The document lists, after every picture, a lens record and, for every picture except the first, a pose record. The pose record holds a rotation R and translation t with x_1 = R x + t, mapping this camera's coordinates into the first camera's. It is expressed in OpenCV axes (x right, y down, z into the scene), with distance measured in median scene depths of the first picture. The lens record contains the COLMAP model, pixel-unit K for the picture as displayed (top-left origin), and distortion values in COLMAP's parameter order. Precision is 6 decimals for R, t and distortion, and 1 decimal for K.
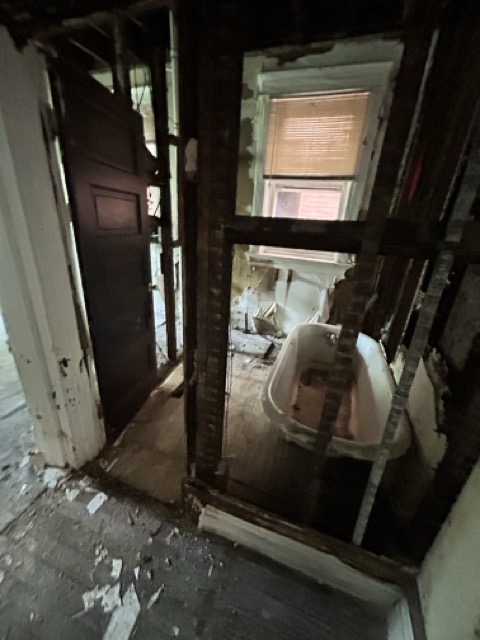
lens RADIAL K [[261.5, 0, 240.9], [0, 261.5, 322.6], [0, 0, 1]] dist [-0.001325, 0.001255]
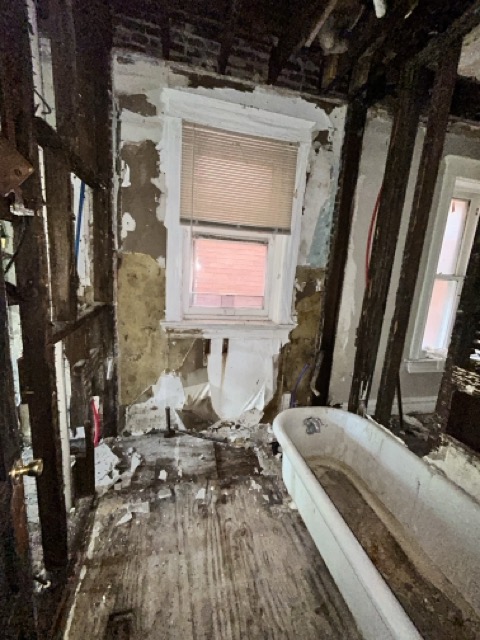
lens RADIAL K [[261.5, 0, 239.6], [0, 261.5, 321.0], [0, 0, 1]] dist [-0.001325, 0.001255]
pose [[0.843176, -0.106194, 0.527045, -0.167487], [0.184464, 0.977935, -0.098064, -0.165917], [-0.505002, 0.179906, 0.844160, 0.319690]]
